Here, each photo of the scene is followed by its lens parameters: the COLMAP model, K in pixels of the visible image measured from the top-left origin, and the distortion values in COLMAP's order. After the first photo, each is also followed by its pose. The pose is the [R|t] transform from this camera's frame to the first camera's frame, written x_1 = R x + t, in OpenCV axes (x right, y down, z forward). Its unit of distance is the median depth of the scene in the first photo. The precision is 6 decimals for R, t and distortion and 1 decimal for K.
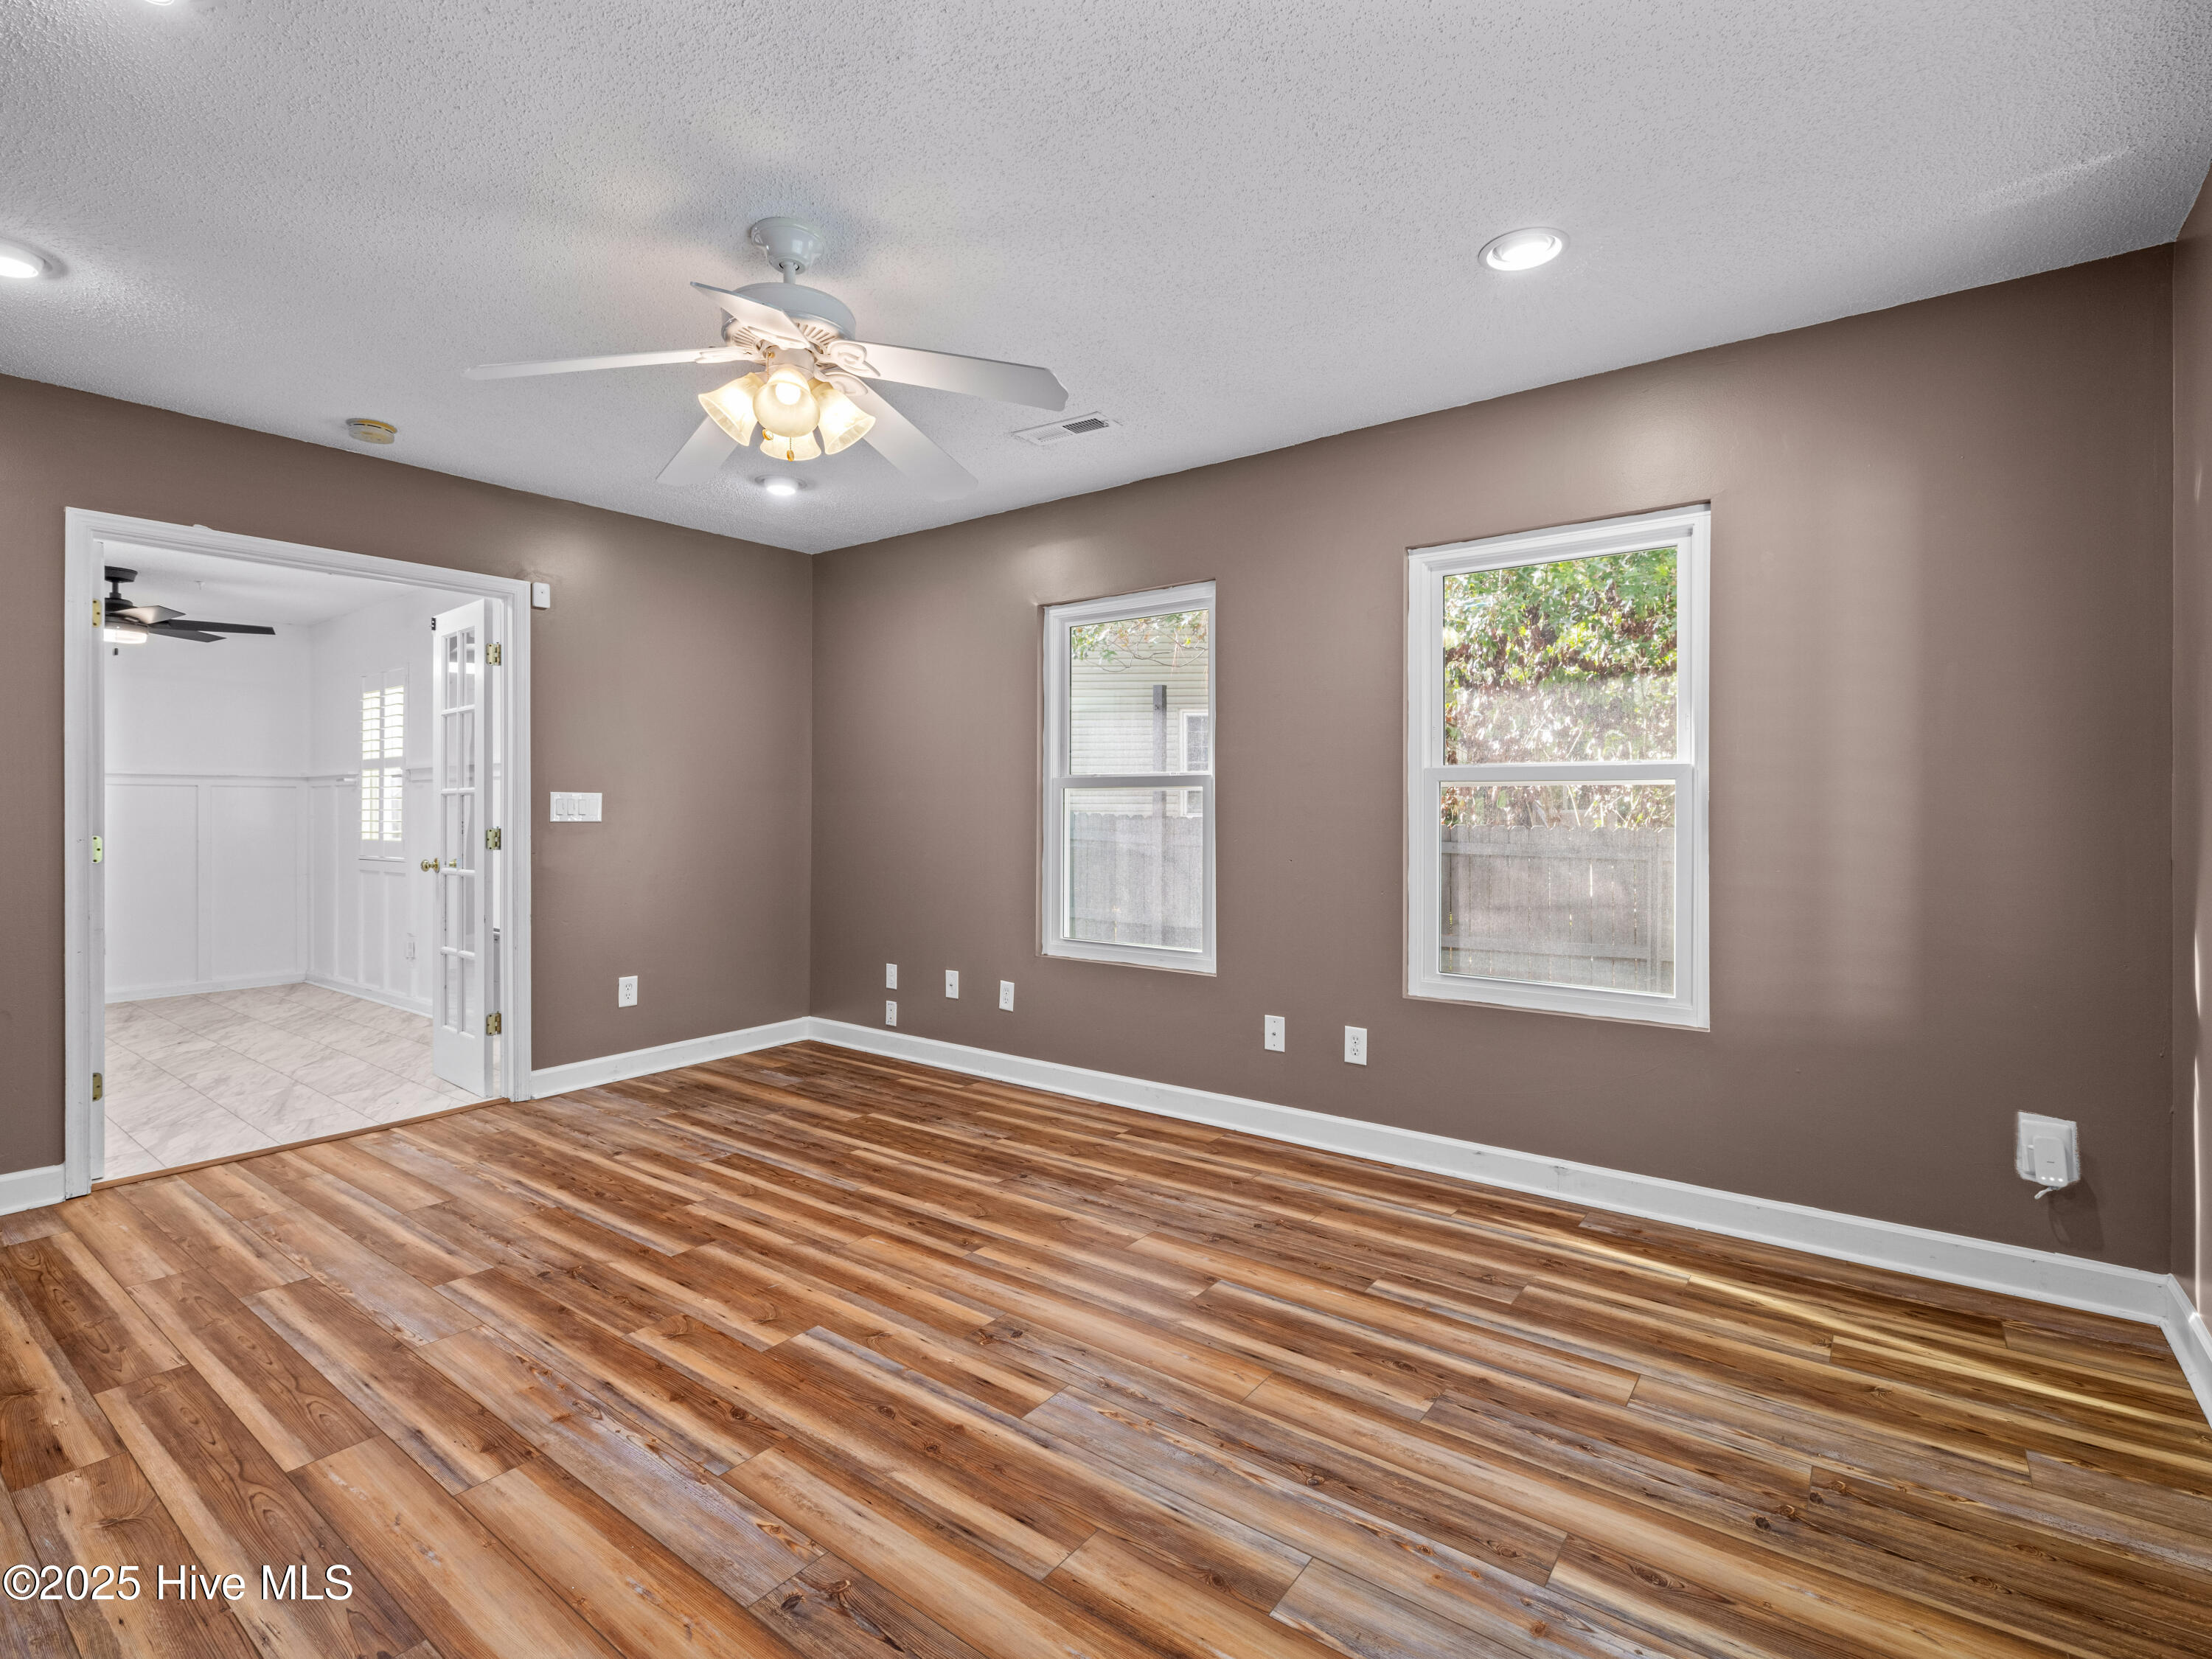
lens RADIAL K [[1053.5, 0, 1103.9], [0, 1053.5, 822.7], [0, 0, 1]] dist [0.000760, -0.000565]
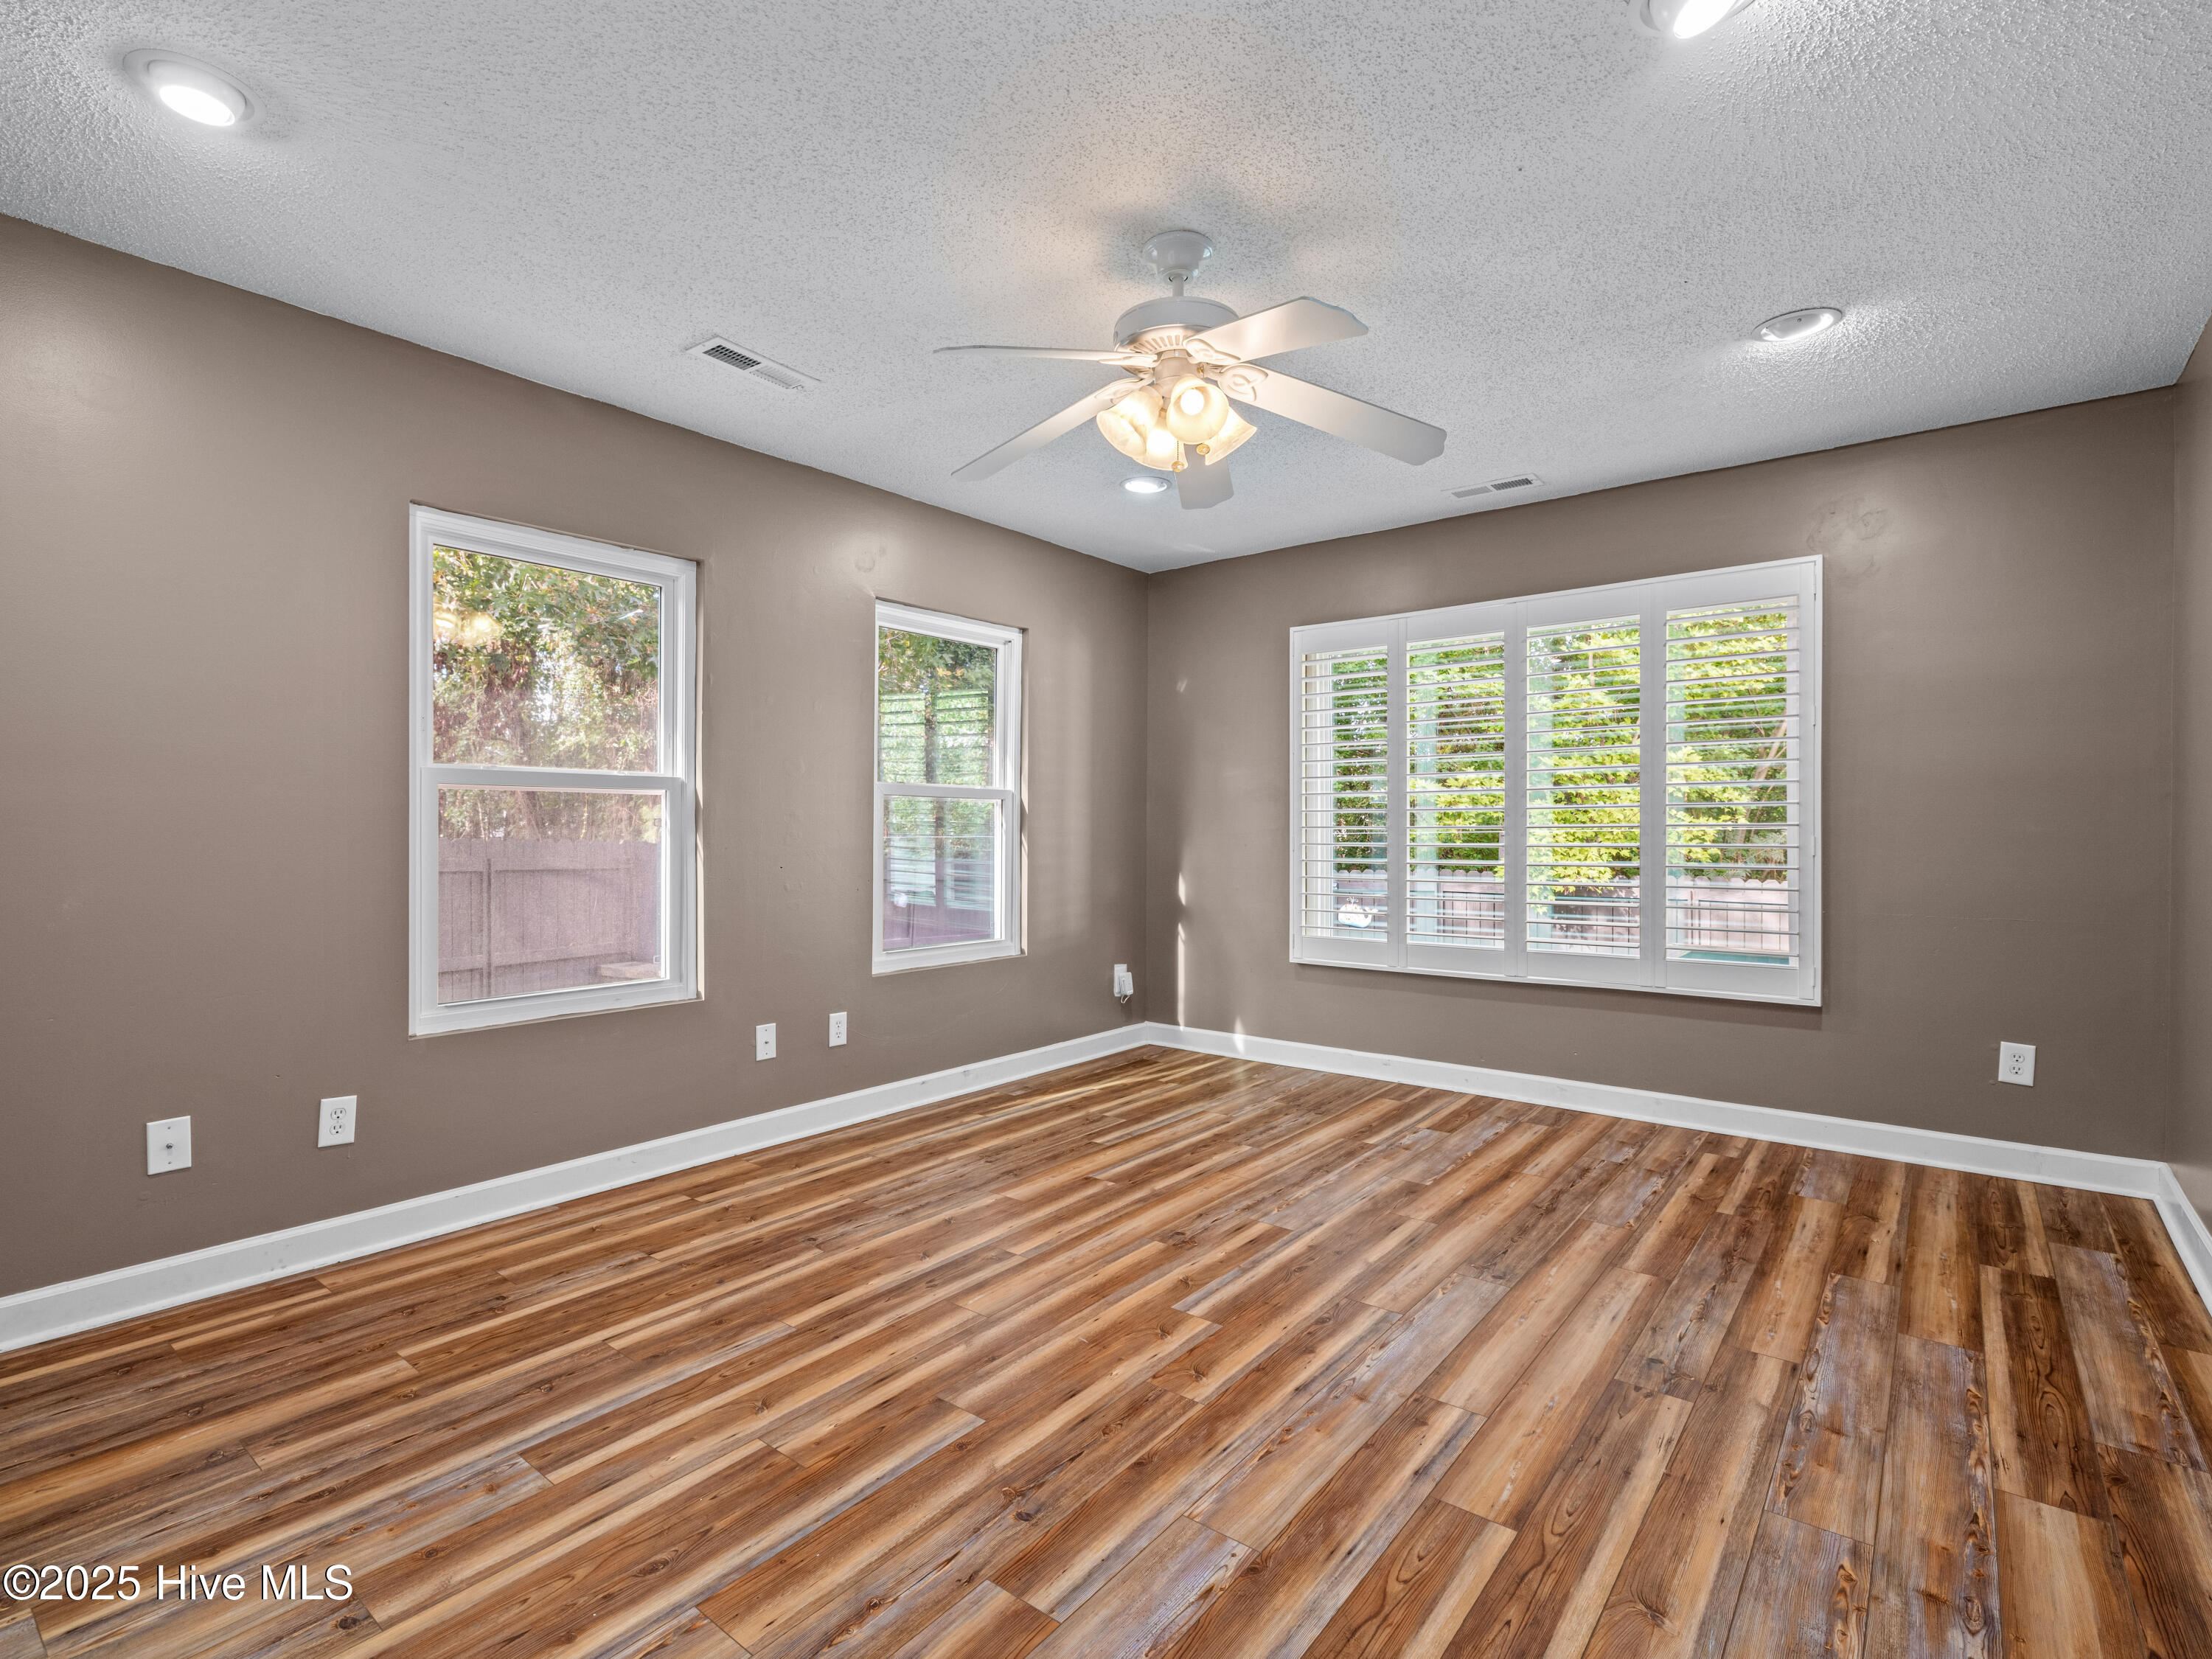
lens RADIAL K [[1061.8, 0, 1097.4], [0, 1061.8, 843.2], [0, 0, 1]] dist [-0.000064, 0.000209]
pose [[0.028928, -0.018407, 0.999412, -1.058842], [0.009442, 0.999791, 0.018141, -0.006215], [-0.999537, 0.008912, 0.029096, 0.827791]]
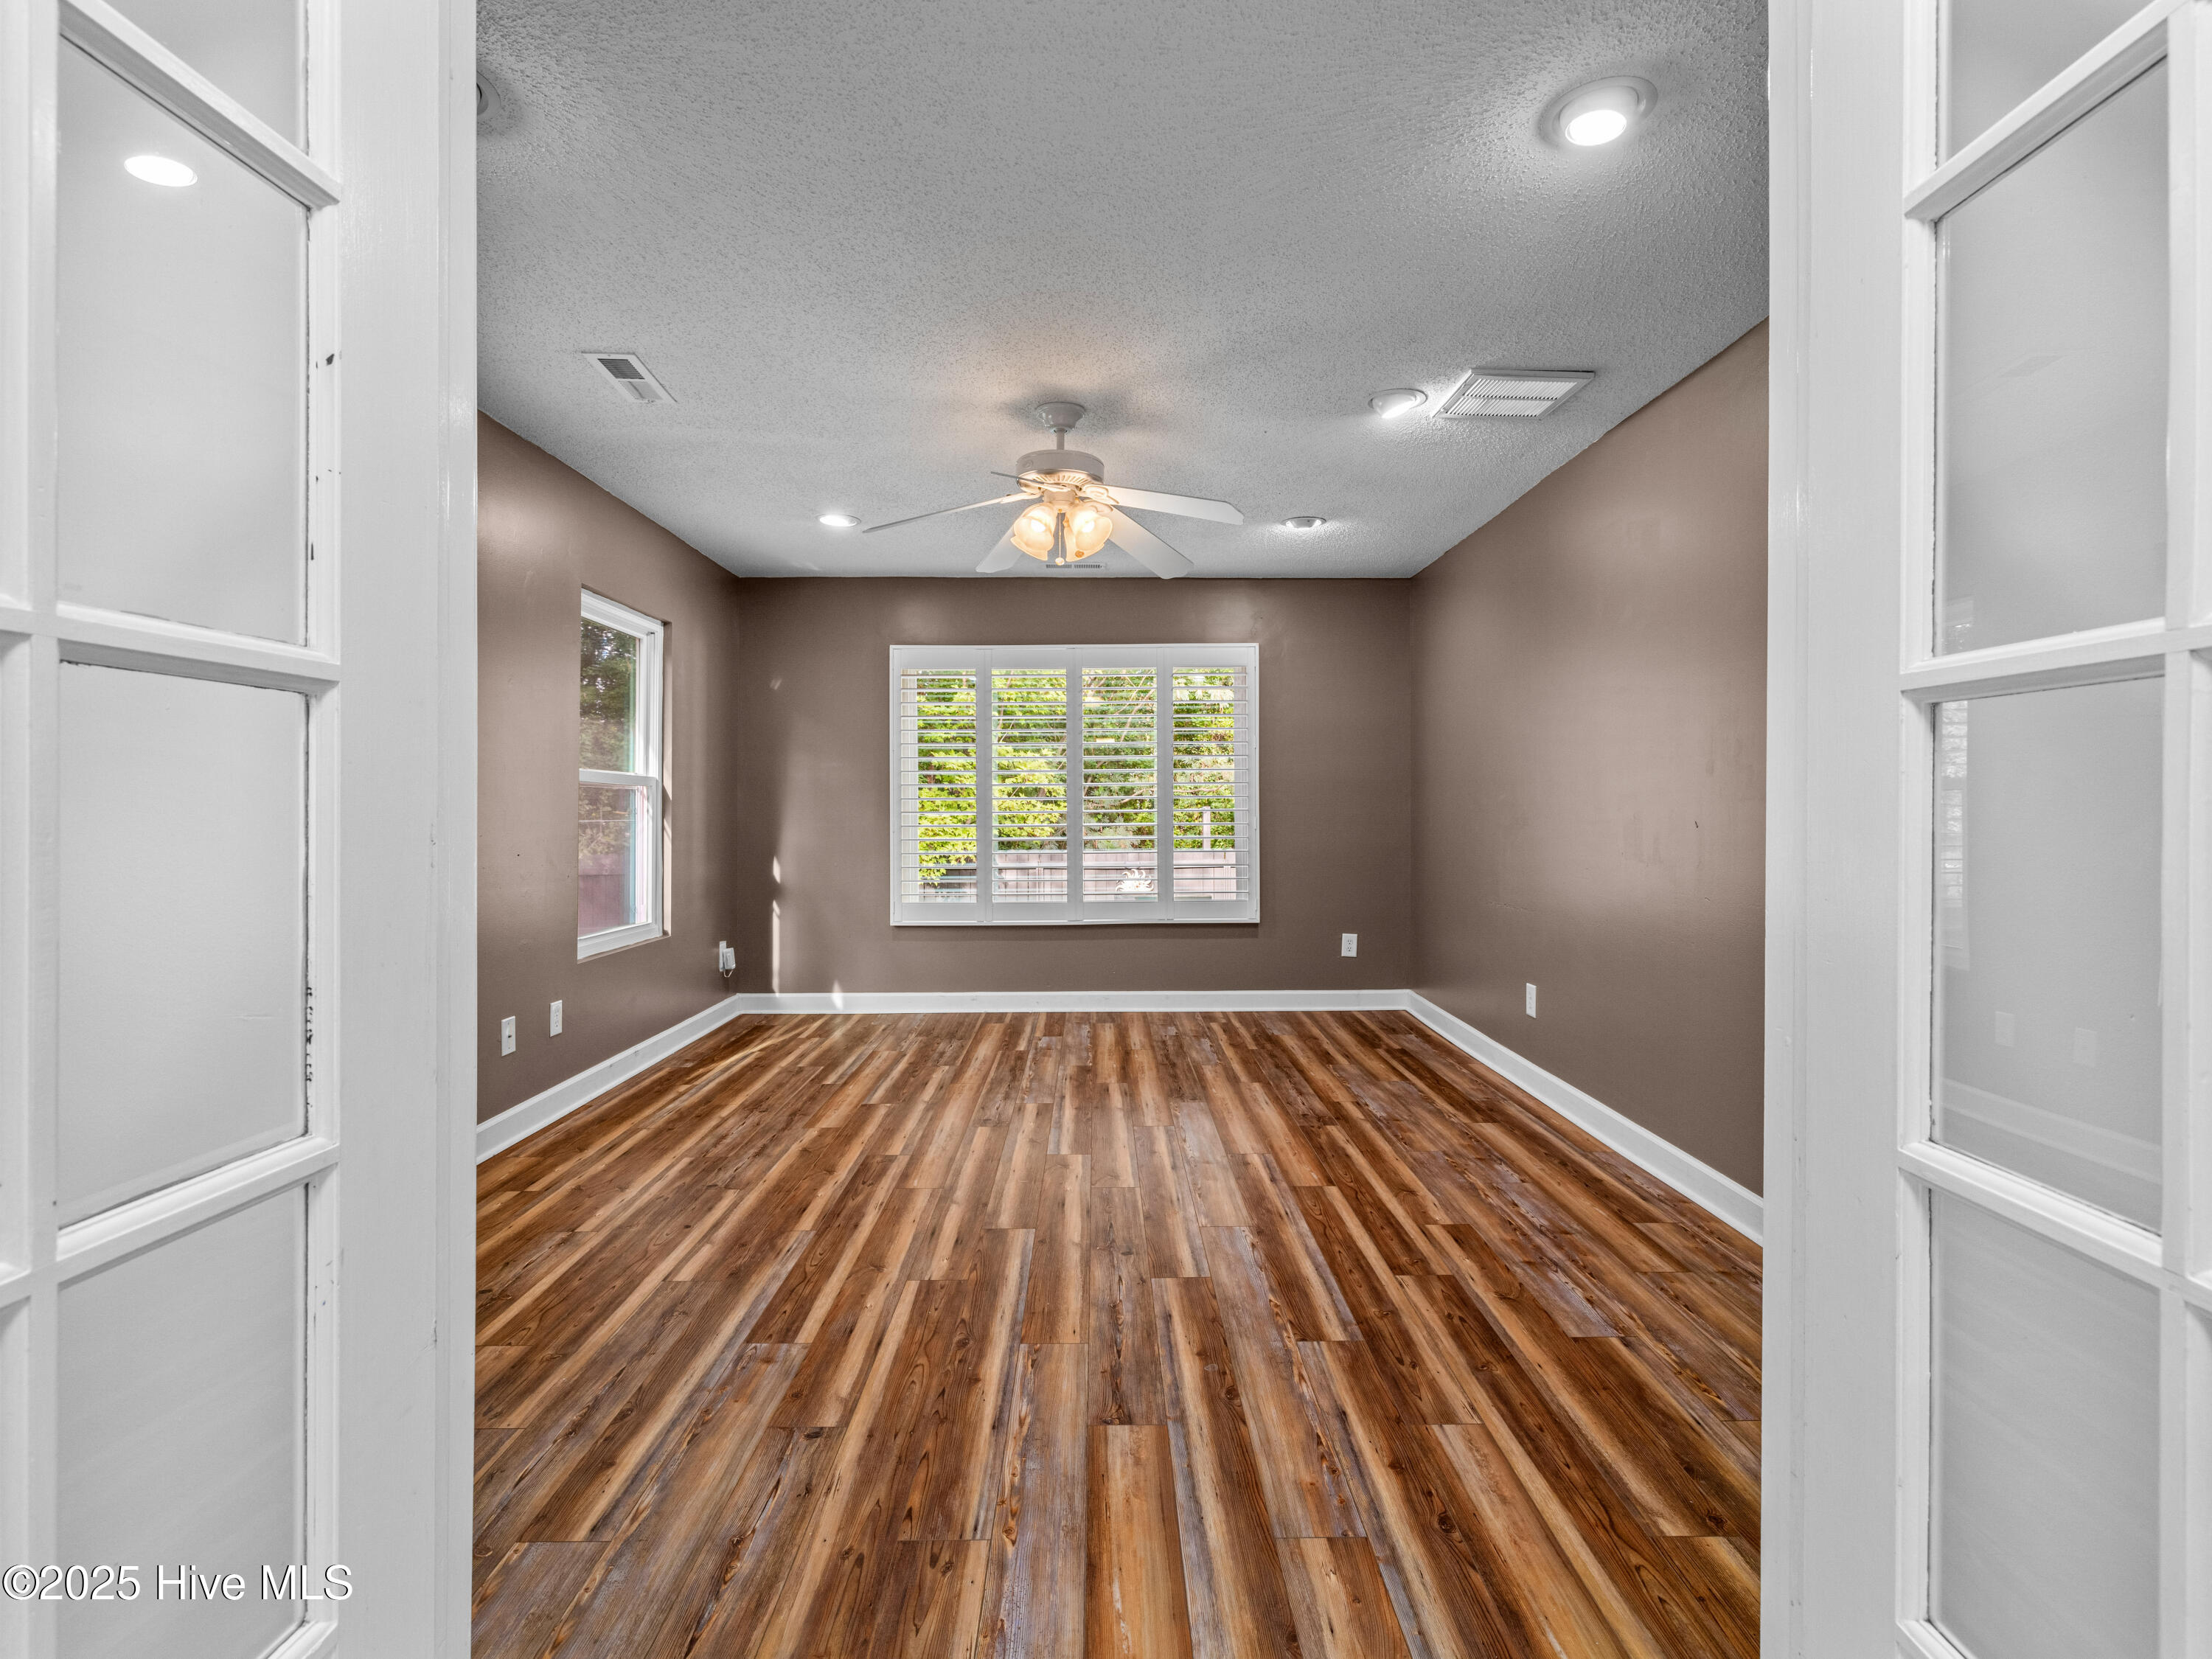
lens RADIAL K [[1053.5, 0, 1103.9], [0, 1053.5, 822.7], [0, 0, 1]] dist [0.000760, -0.000565]
pose [[-0.612448, -0.010877, 0.790436, -1.186619], [0.007327, 0.999784, 0.019435, -0.014380], [-0.790477, 0.017694, -0.612236, 1.464825]]
